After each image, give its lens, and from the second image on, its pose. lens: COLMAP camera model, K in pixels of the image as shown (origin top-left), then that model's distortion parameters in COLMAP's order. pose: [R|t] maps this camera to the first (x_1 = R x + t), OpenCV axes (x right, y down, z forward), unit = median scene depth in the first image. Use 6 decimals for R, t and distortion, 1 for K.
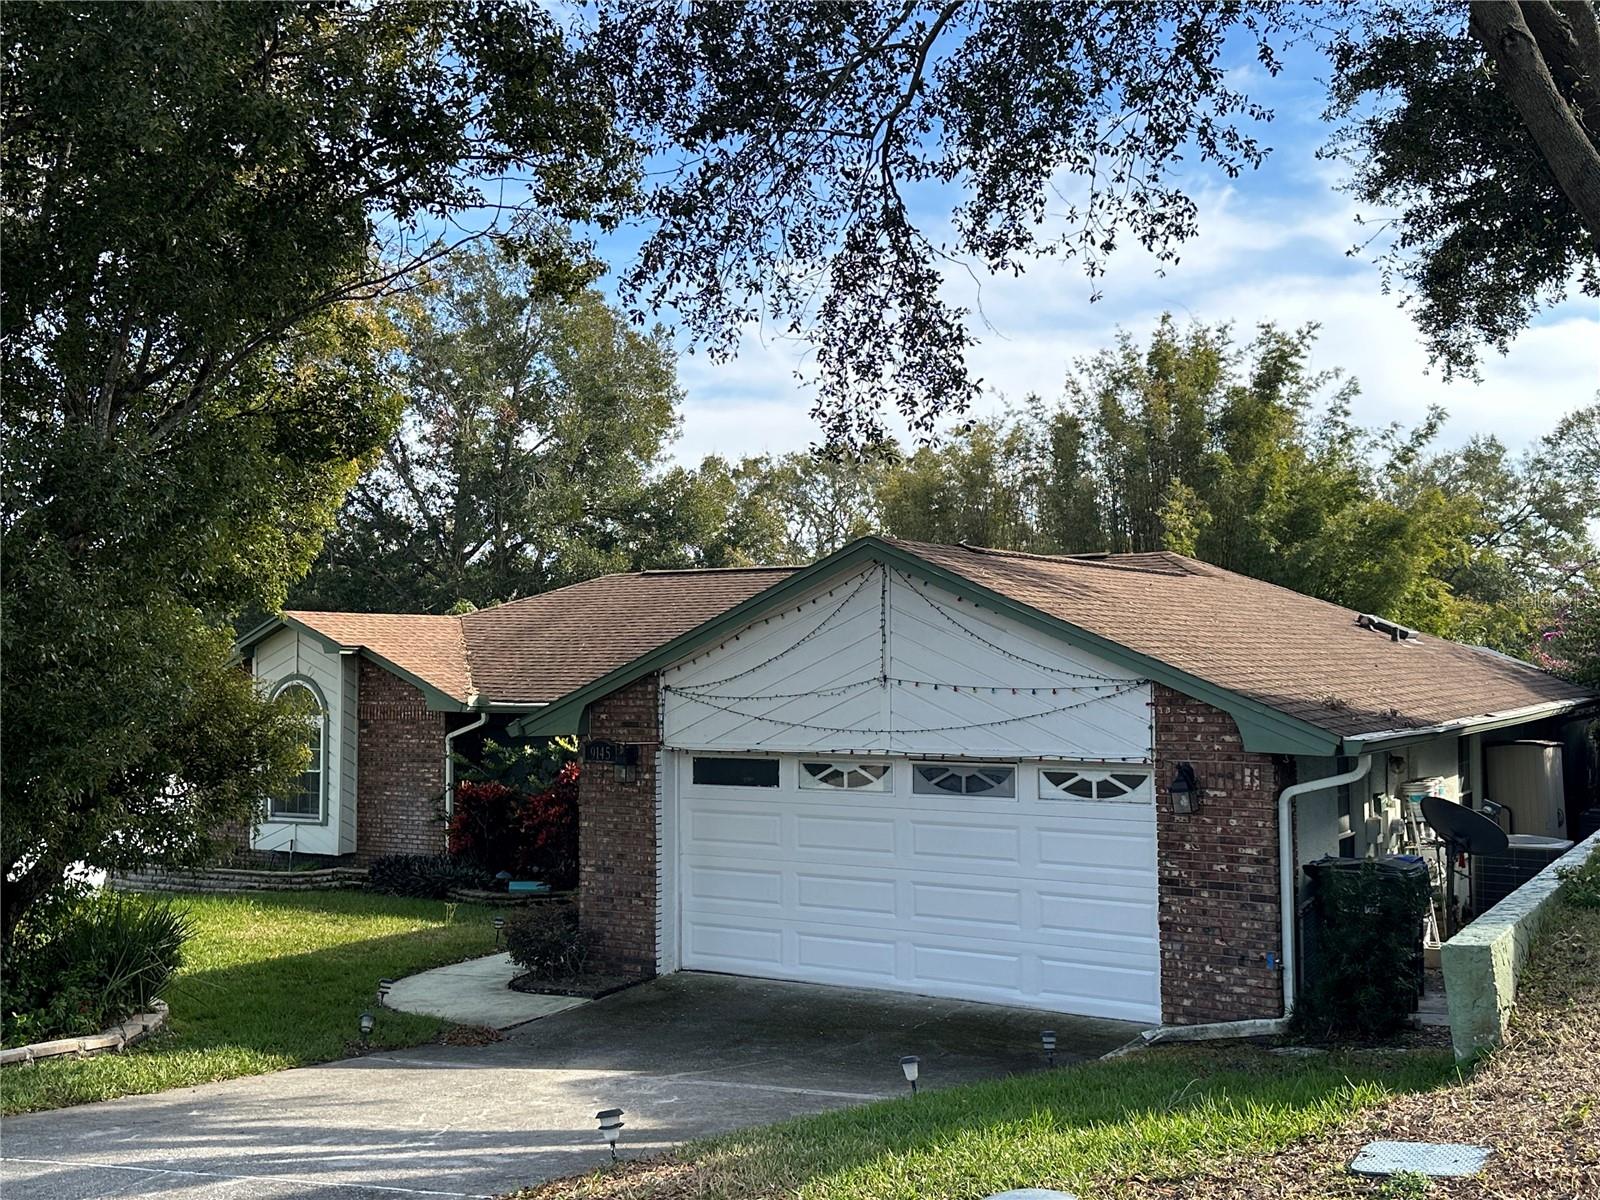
lens RADIAL K [[1673.1, 0, 796.8], [0, 1673.1, 589.6], [0, 0, 1]] dist [0.106386, 0.000000]
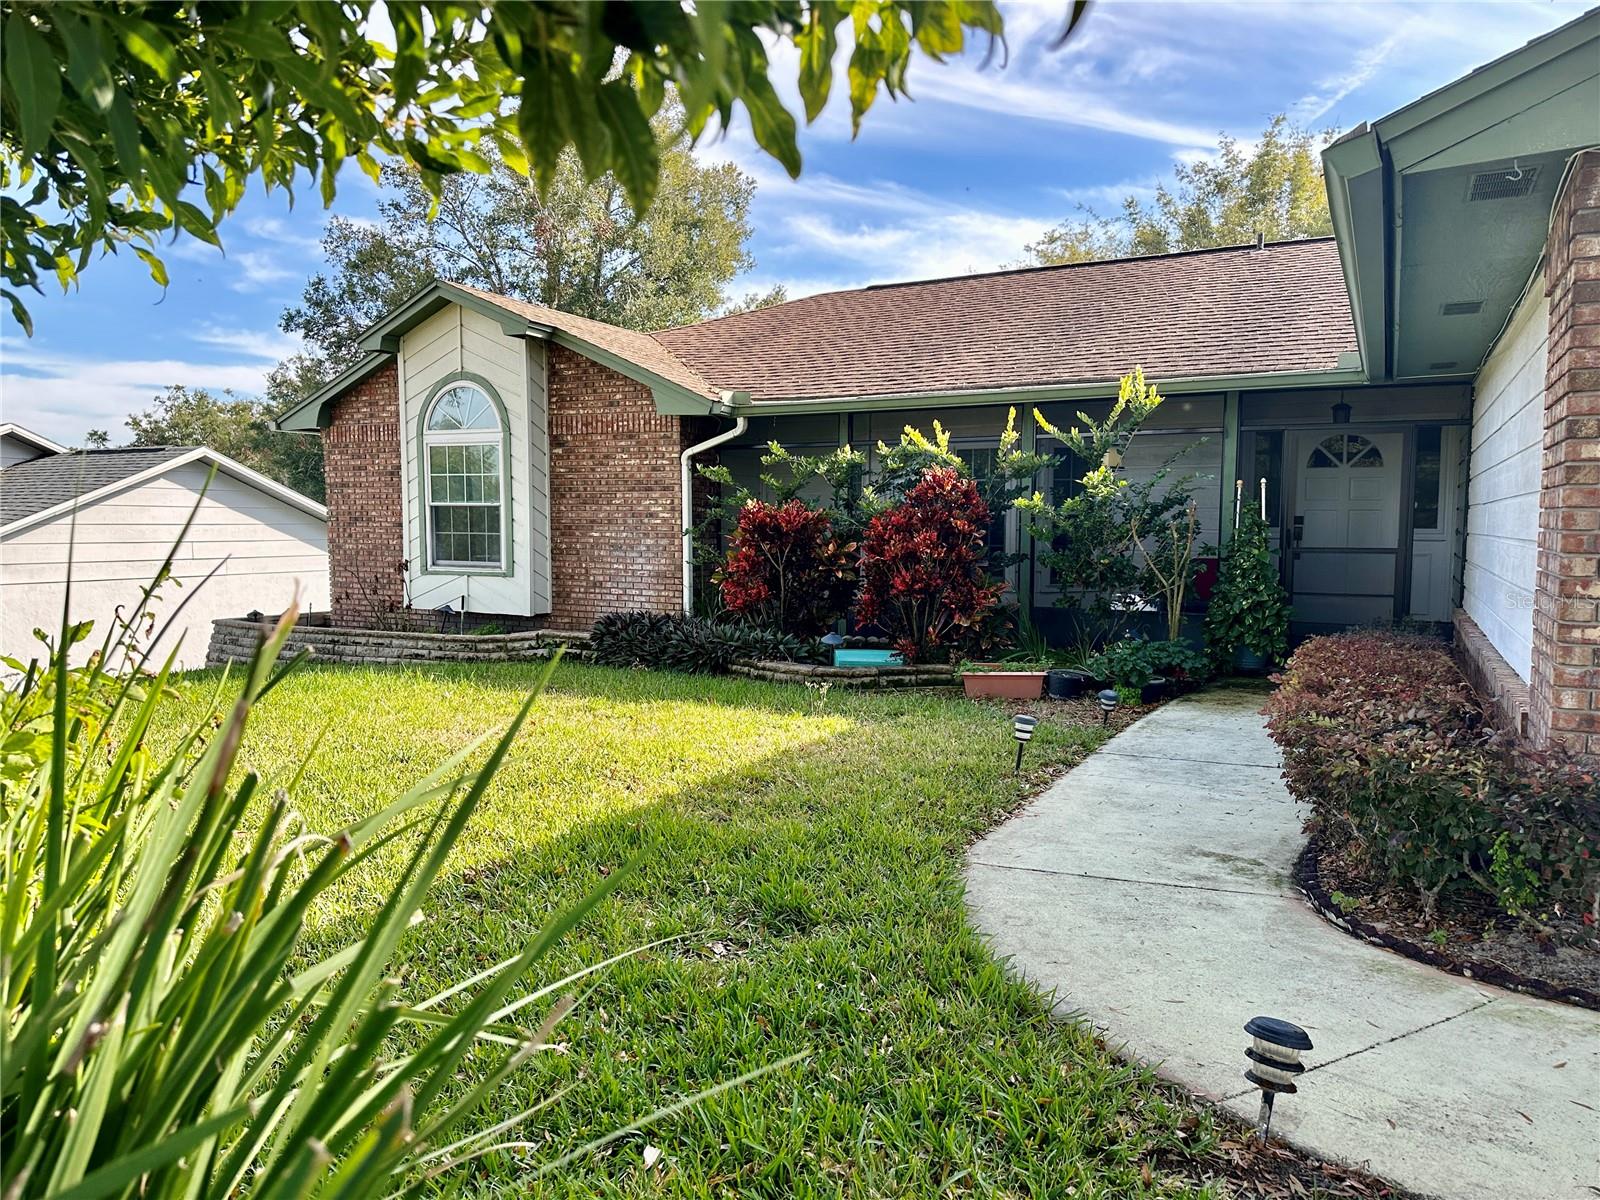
lens RADIAL K [[1108.7, 0, 810.6], [0, 1108.7, 612.6], [0, 0, 1]] dist [0.034585, -0.000167]
pose [[0.996693, 0.007882, 0.080882, -0.187560], [-0.017664, 0.992502, 0.120945, 0.094371], [-0.079322, -0.121974, 0.989359, 0.508090]]
